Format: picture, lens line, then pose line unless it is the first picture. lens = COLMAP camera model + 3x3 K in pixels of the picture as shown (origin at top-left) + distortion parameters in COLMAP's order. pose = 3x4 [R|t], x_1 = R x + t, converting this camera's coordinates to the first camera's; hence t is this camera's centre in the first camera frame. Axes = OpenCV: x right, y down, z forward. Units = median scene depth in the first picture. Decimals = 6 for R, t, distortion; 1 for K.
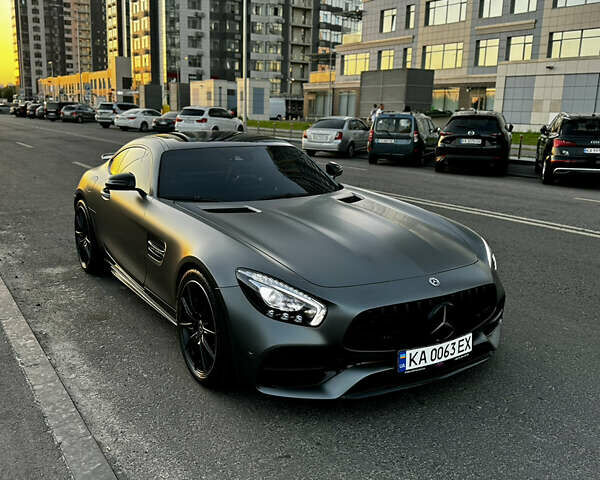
lens RADIAL K [[586.6, 0, 292.8], [0, 586.6, 241.1], [0, 0, 1]] dist [0.121563, -0.207868]
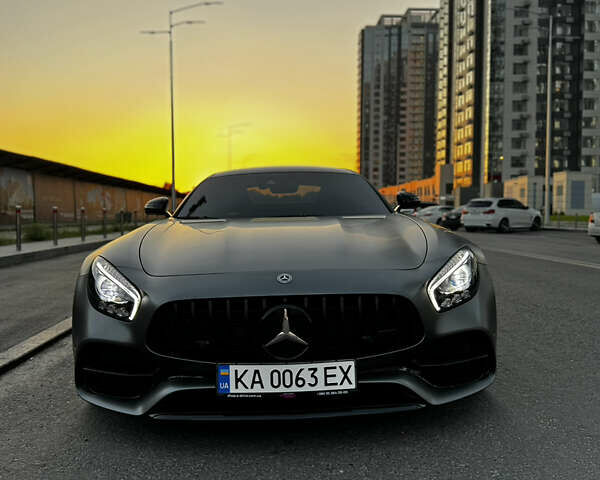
lens RADIAL K [[585.8, 0, 296.8], [0, 585.8, 238.7], [0, 0, 1]] dist [0.142792, -0.286436]
pose [[0.864765, -0.004275, -0.502158, 0.455176], [-0.084128, 0.984598, -0.153259, 0.095547], [0.495080, 0.174779, 0.851087, 0.266757]]
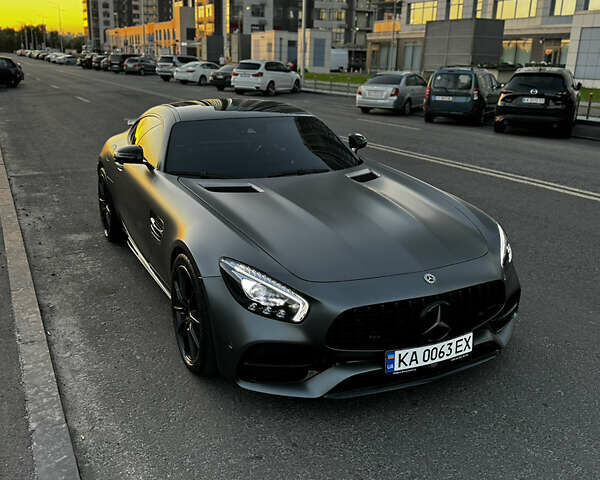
lens RADIAL K [[585.8, 0, 296.8], [0, 585.8, 238.7], [0, 0, 1]] dist [0.142792, -0.286436]
pose [[0.995211, 0.030216, -0.092966, 0.083688], [-0.023362, 0.996988, 0.073951, -0.041870], [0.094920, -0.071425, 0.992919, 0.044917]]
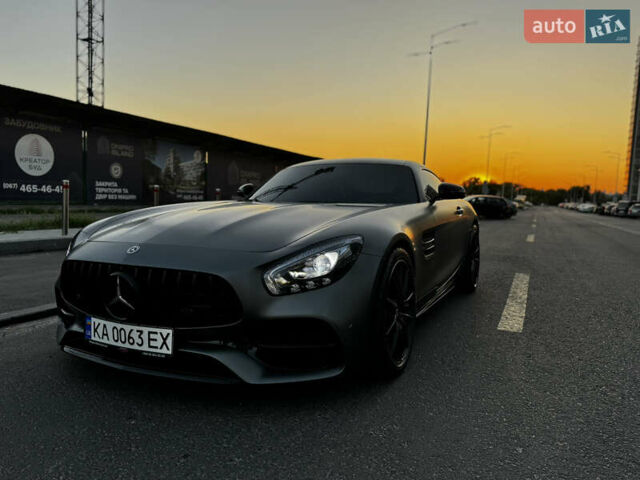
lens RADIAL K [[474.6, 0, 320.0], [0, 474.6, 240.0], [0, 0, 1]] dist [0.065966, -0.107068]
pose [[0.548467, 0.067547, -0.833440, 0.702979], [-0.199690, 0.978473, -0.052110, 0.026188], [0.811978, 0.195010, 0.550148, 0.606624]]
